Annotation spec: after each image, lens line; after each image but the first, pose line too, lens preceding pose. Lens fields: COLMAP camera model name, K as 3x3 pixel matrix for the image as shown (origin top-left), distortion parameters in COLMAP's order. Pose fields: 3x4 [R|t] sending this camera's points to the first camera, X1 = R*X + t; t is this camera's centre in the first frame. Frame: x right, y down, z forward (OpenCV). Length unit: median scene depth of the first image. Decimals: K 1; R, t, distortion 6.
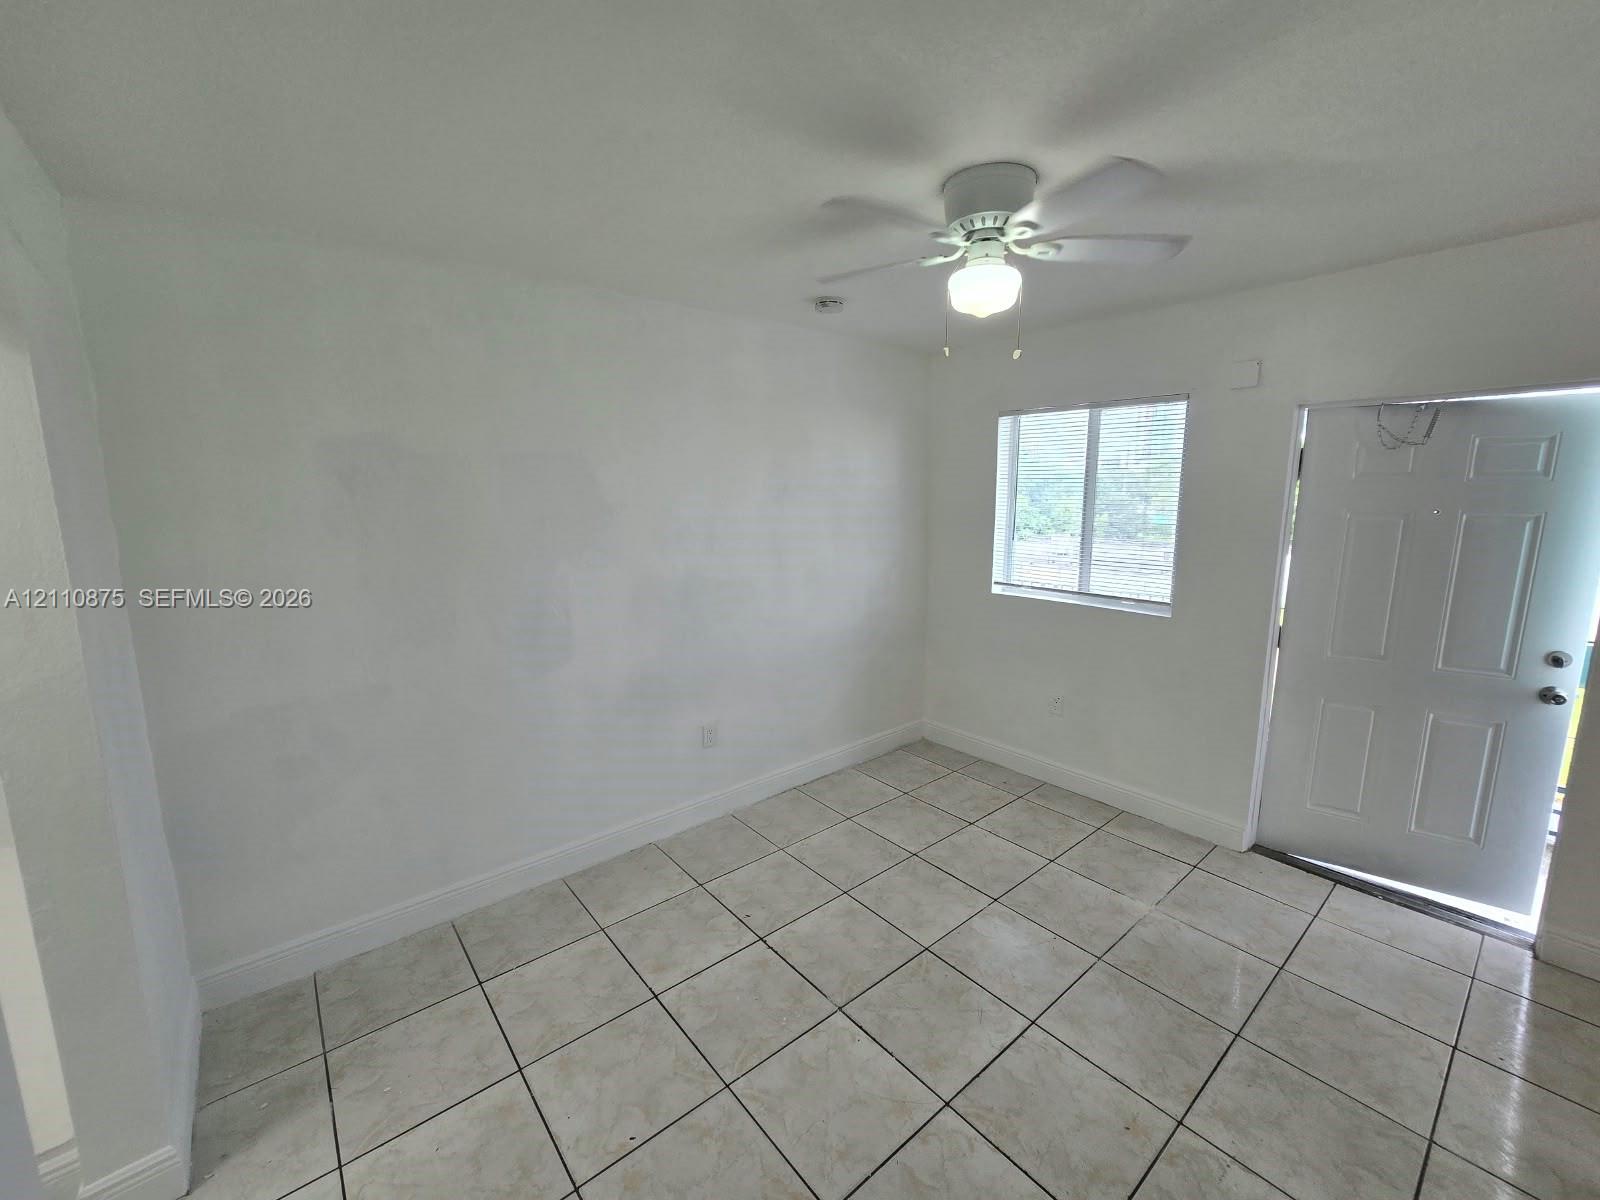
lens RADIAL K [[656.5, 0, 803.0], [0, 656.5, 600.7], [0, 0, 1]] dist [-0.000796, 0.000726]
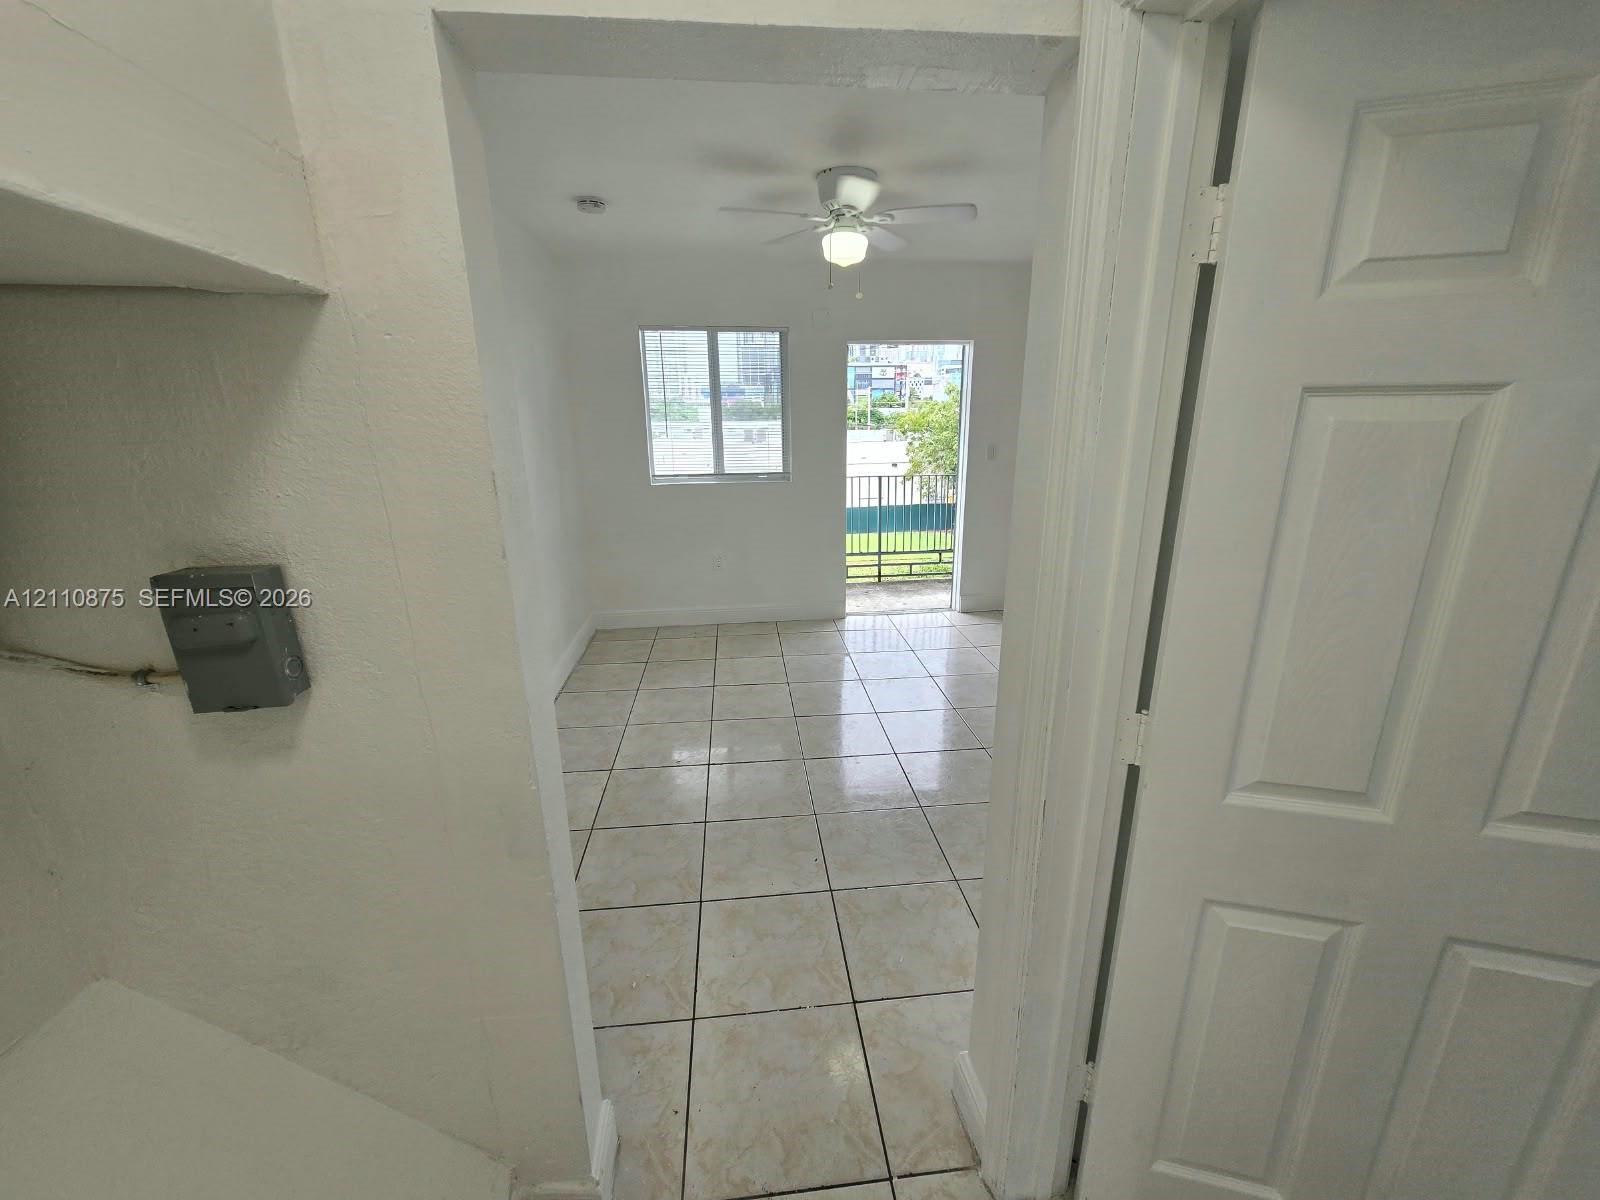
lens RADIAL K [[656.5, 0, 803.0], [0, 656.5, 600.7], [0, 0, 1]] dist [-0.000796, 0.000726]
pose [[0.556184, -0.234262, 0.797358, -0.718452], [0.152822, 0.971917, 0.178949, 0.027635], [-0.816887, 0.022325, 0.576365, 0.128953]]
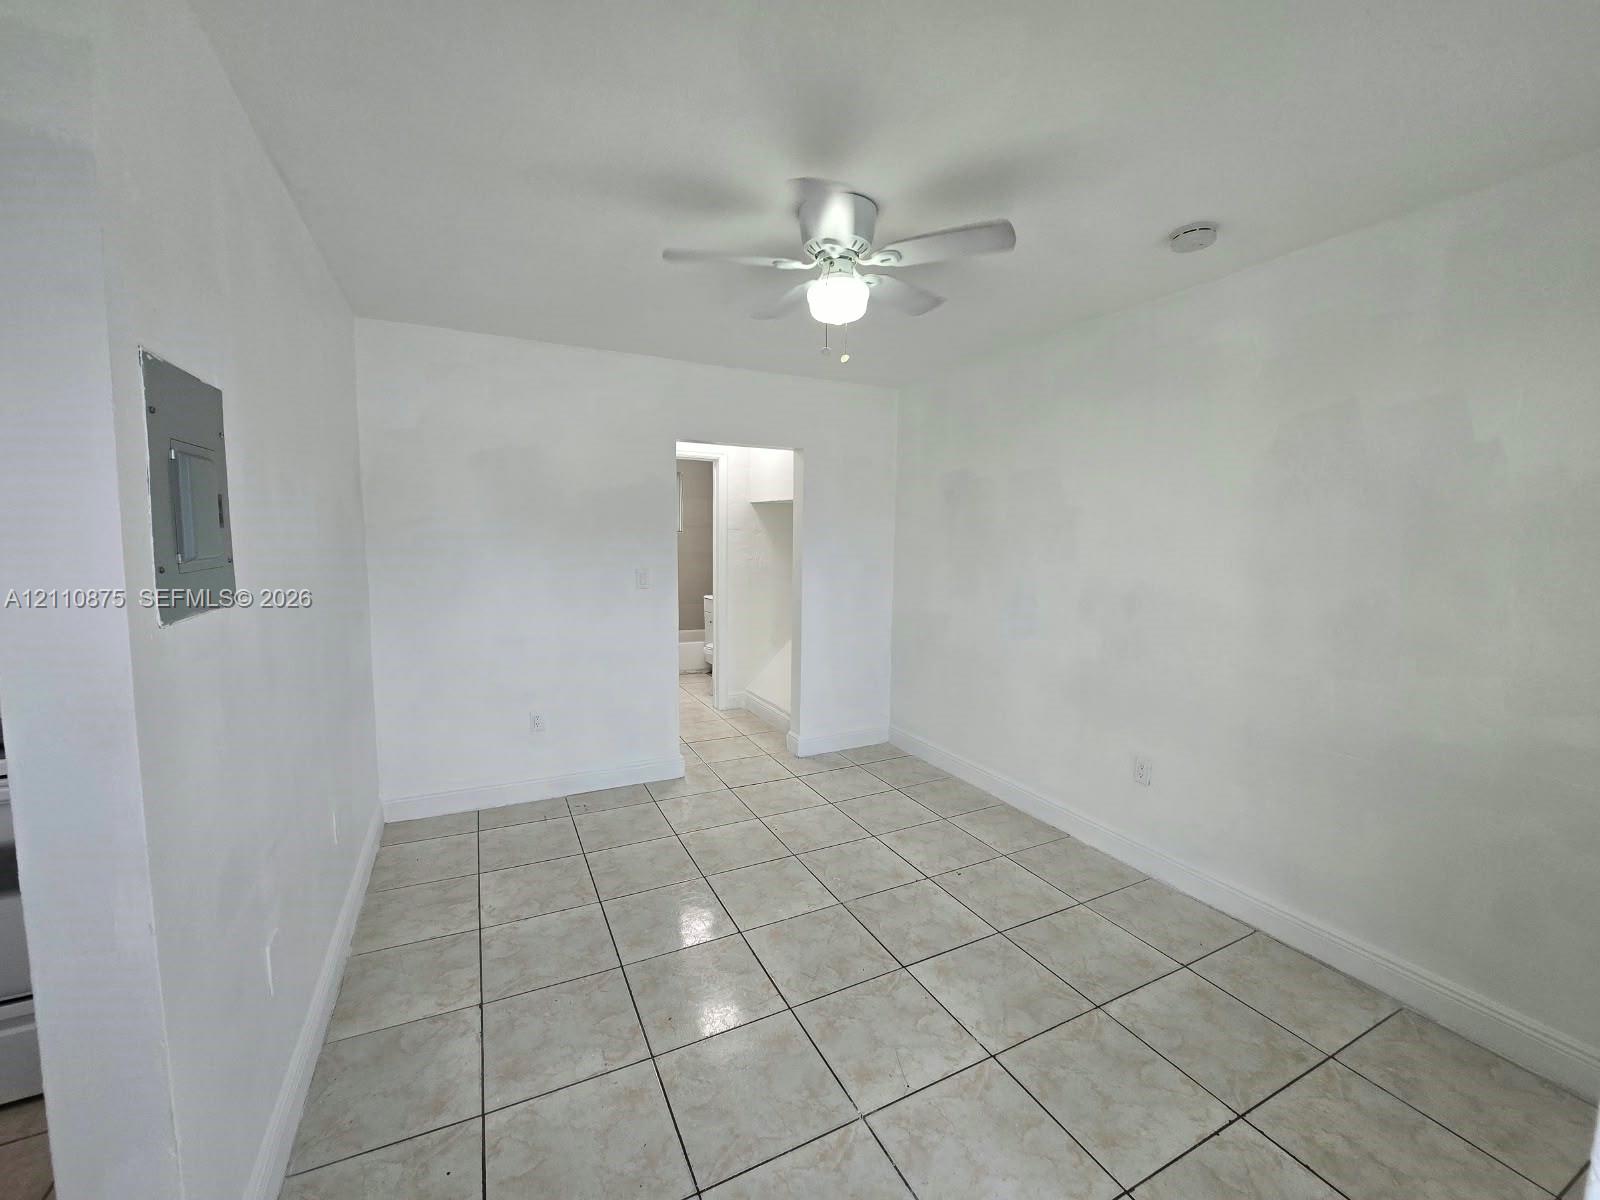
lens RADIAL K [[656.5, 0, 803.0], [0, 656.5, 600.7], [0, 0, 1]] dist [-0.000796, 0.000726]
pose [[-0.227676, 0.106861, -0.967856, 0.874193], [-0.177396, 0.972774, 0.149135, -0.074128], [0.957442, 0.205648, -0.202520, 0.772209]]
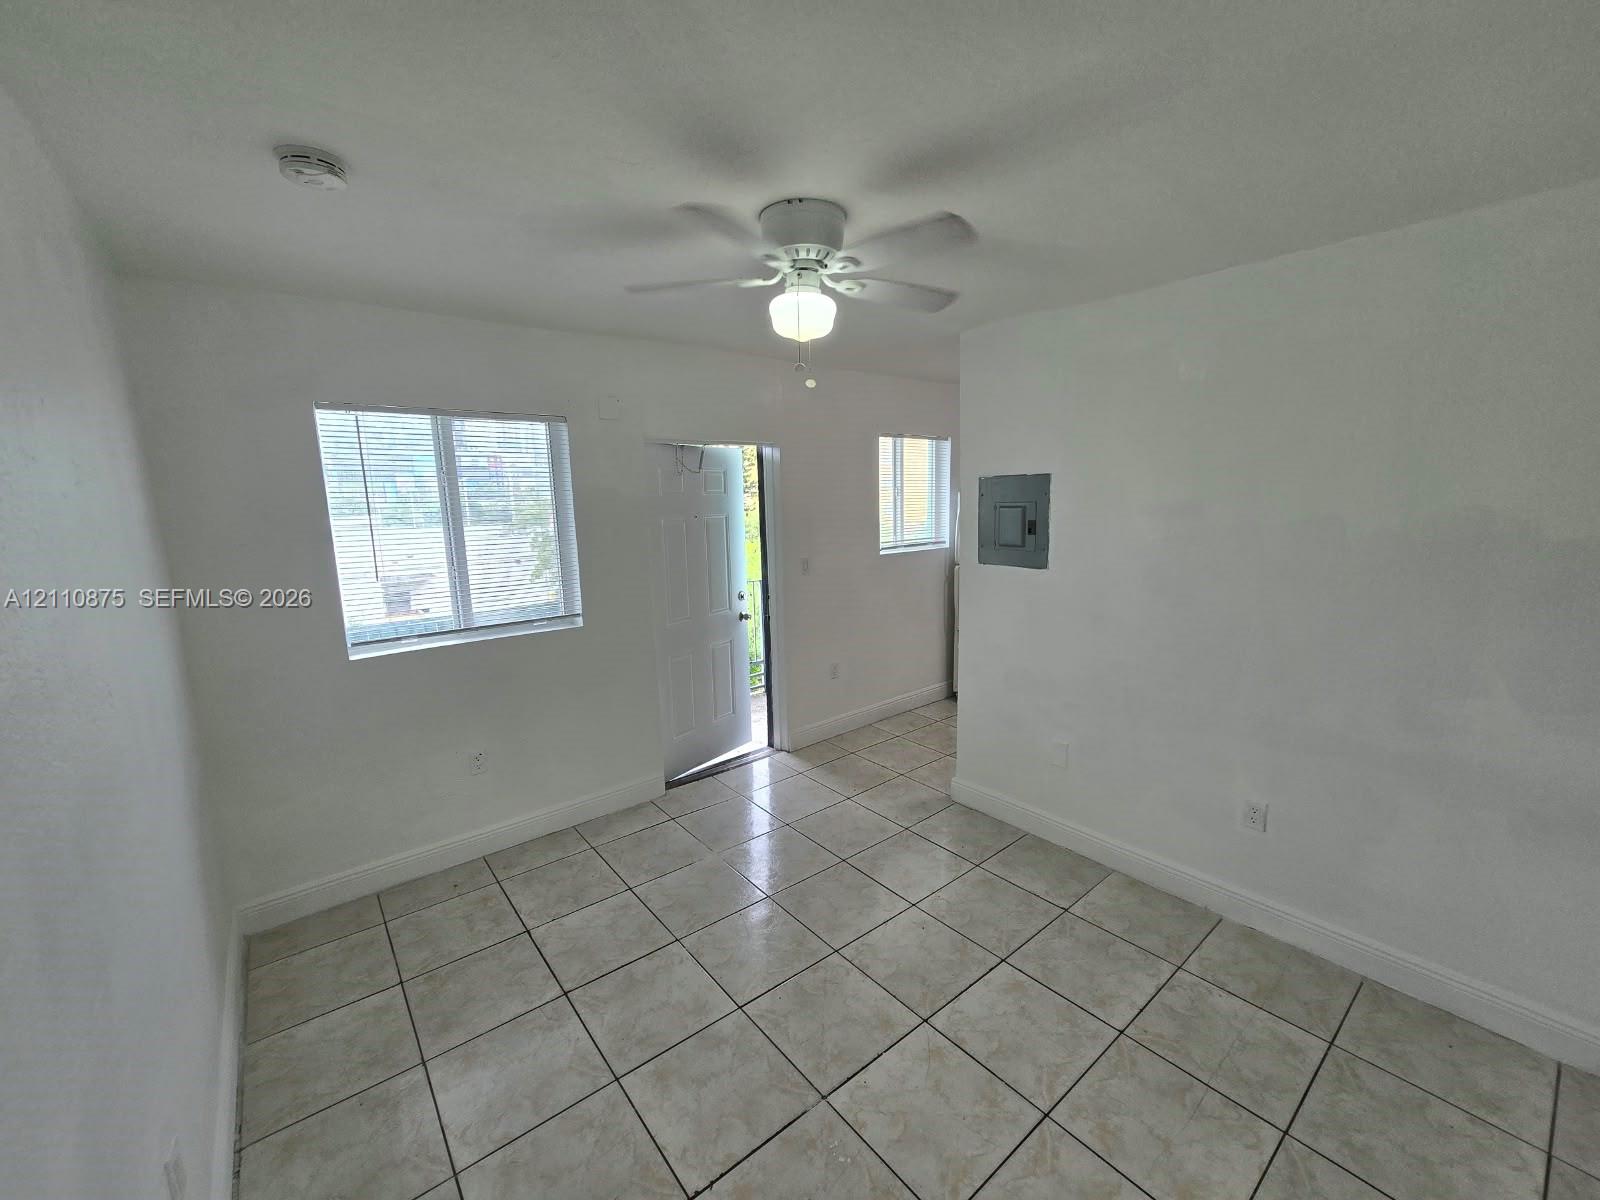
lens RADIAL K [[658.6, 0, 805.1], [0, 658.6, 607.2], [0, 0, 1]] dist [-0.008908, 0.000166]
pose [[0.010447, -0.166843, 0.985928, -0.503052], [0.193122, 0.967755, 0.161722, -0.111576], [-0.981119, 0.188715, 0.042331, 0.628200]]
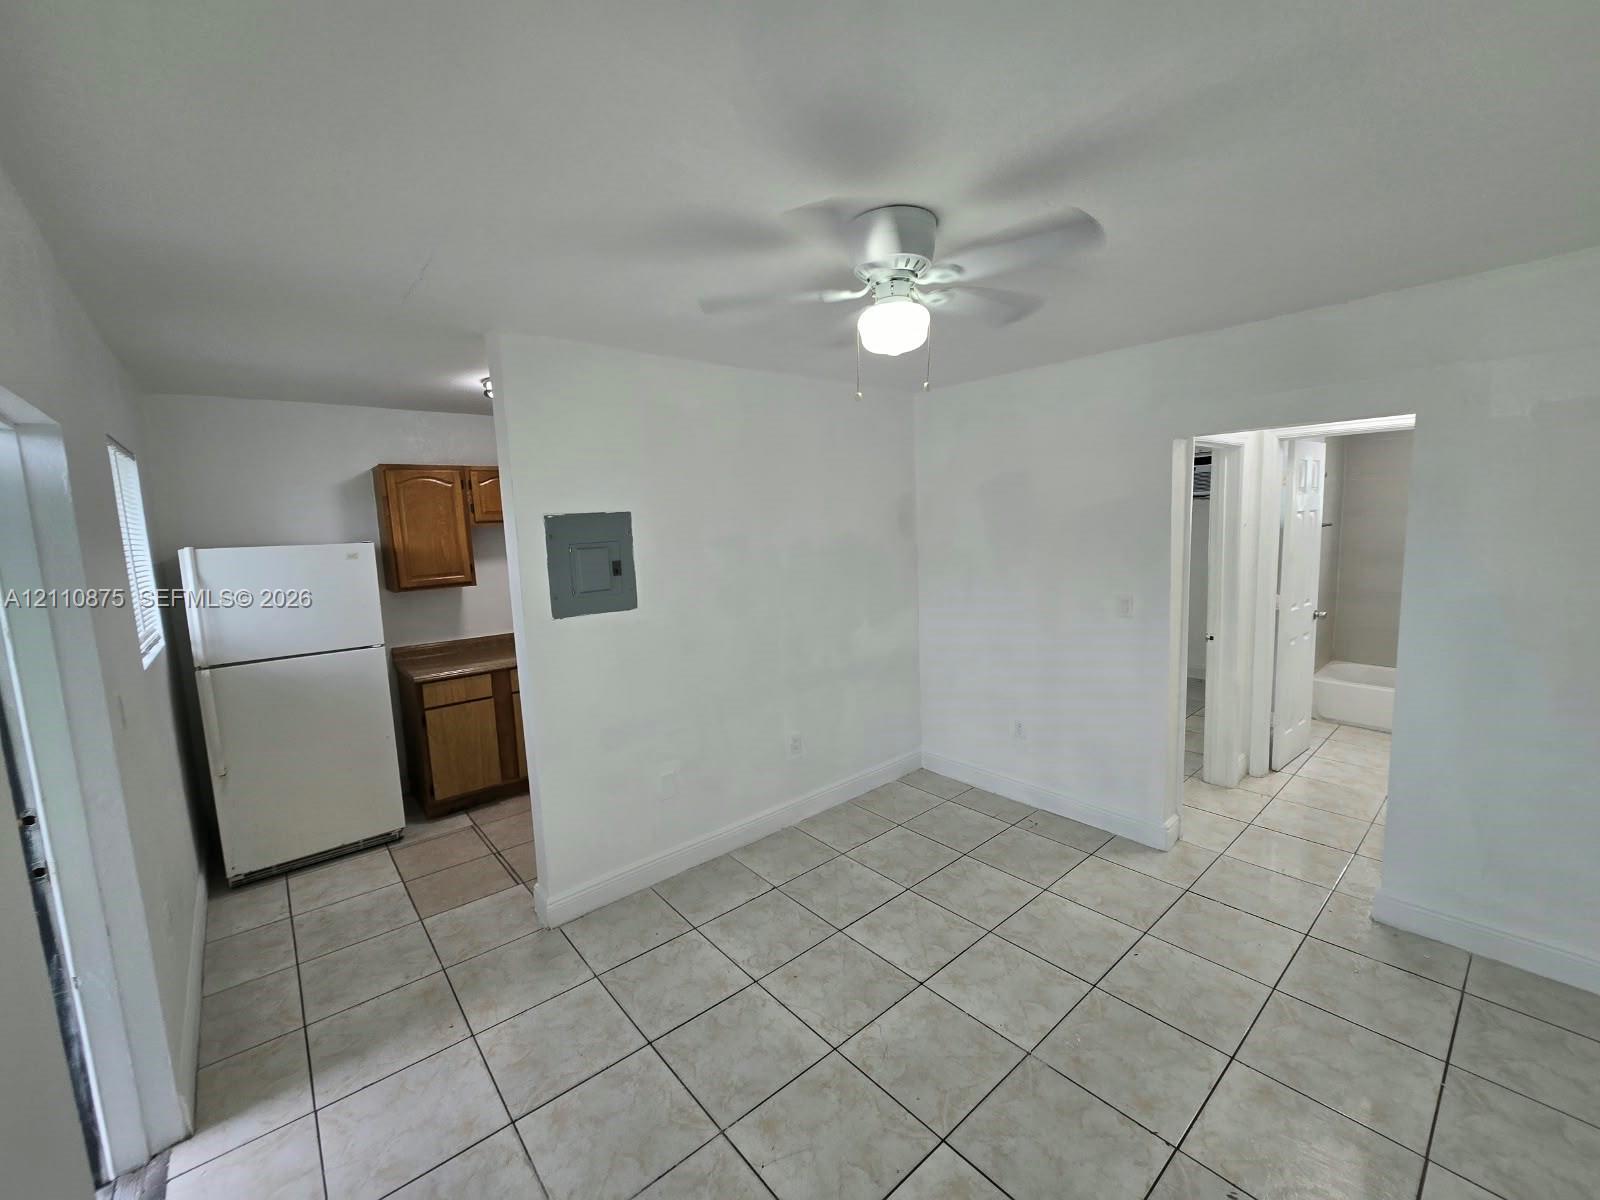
lens RADIAL K [[656.5, 0, 803.0], [0, 656.5, 600.7], [0, 0, 1]] dist [-0.000796, 0.000726]
pose [[-0.998883, 0.046379, -0.009030, 0.266735], [0.041604, 0.953914, 0.297181, -0.228972], [0.022397, 0.296473, -0.954778, 1.246226]]
